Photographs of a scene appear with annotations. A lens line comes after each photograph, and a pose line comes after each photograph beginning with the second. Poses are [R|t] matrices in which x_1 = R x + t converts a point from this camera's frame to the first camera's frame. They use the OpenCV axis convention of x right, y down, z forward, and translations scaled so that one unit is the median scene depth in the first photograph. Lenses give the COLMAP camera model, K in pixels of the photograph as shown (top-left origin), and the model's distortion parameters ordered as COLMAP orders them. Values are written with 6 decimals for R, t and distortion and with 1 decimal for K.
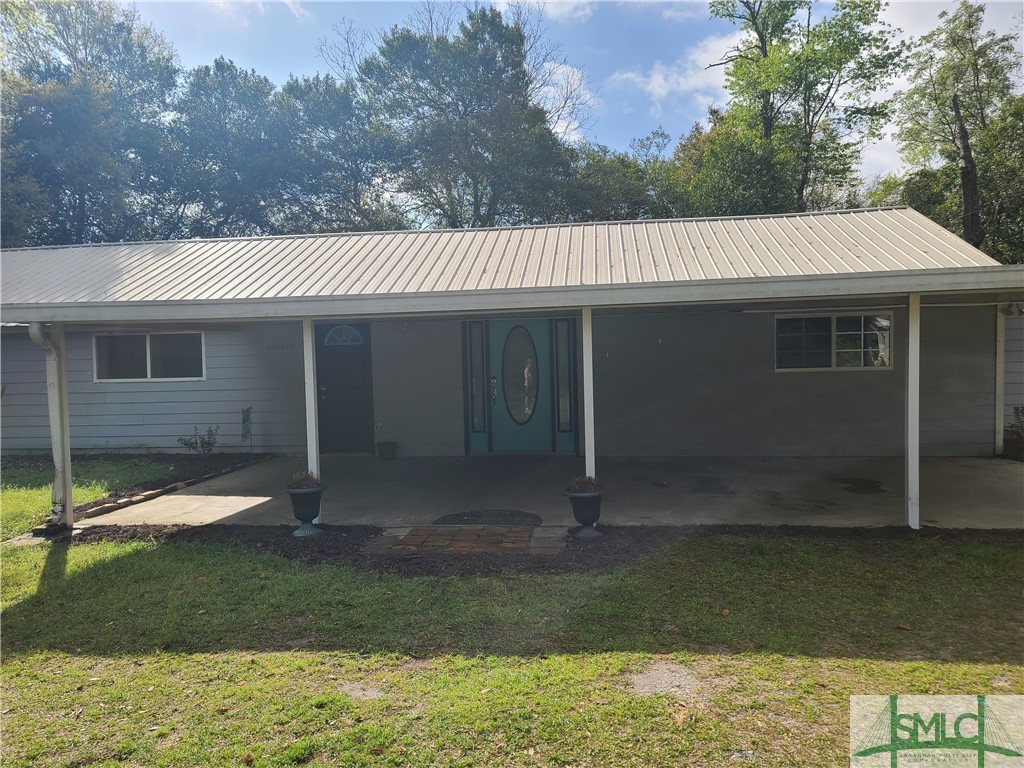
lens RADIAL K [[750.5, 0, 511.6], [0, 750.5, 392.4], [0, 0, 1]] dist [0.065404, -0.056804]
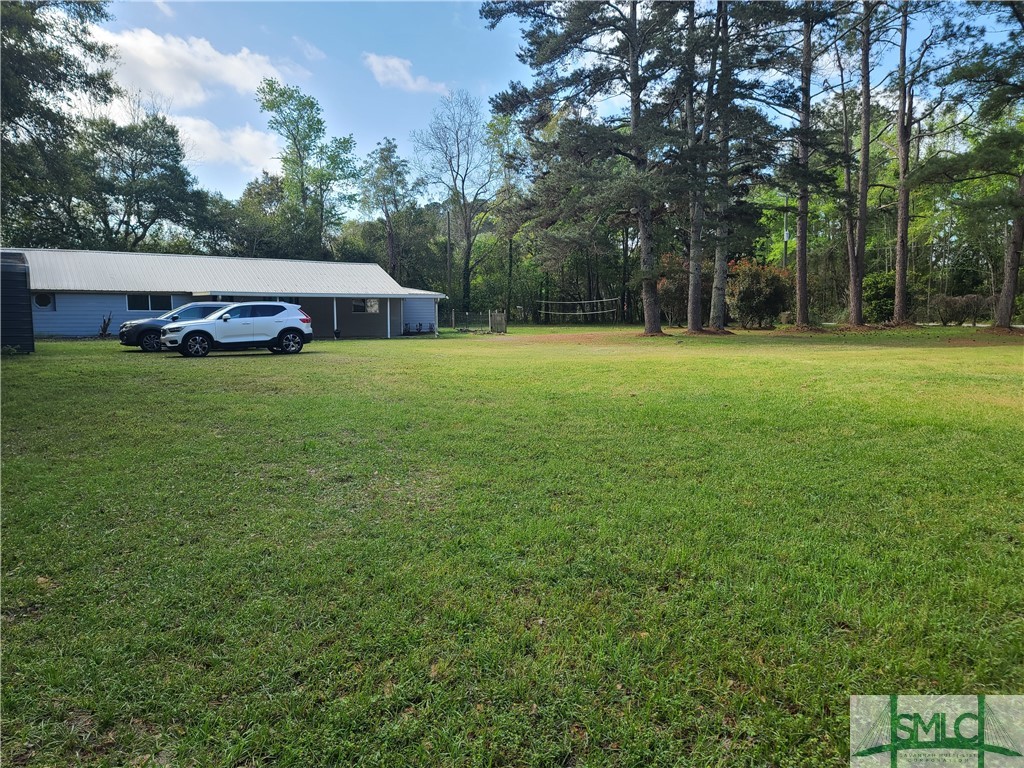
lens RADIAL K [[750.5, 0, 513.2], [0, 750.5, 386.4], [0, 0, 1]] dist [0.065404, -0.056804]
pose [[0.759727, -0.030022, 0.649549, -0.558481], [-0.005349, 0.998611, 0.052412, 0.045713], [-0.650220, -0.043293, 0.758511, -0.905898]]
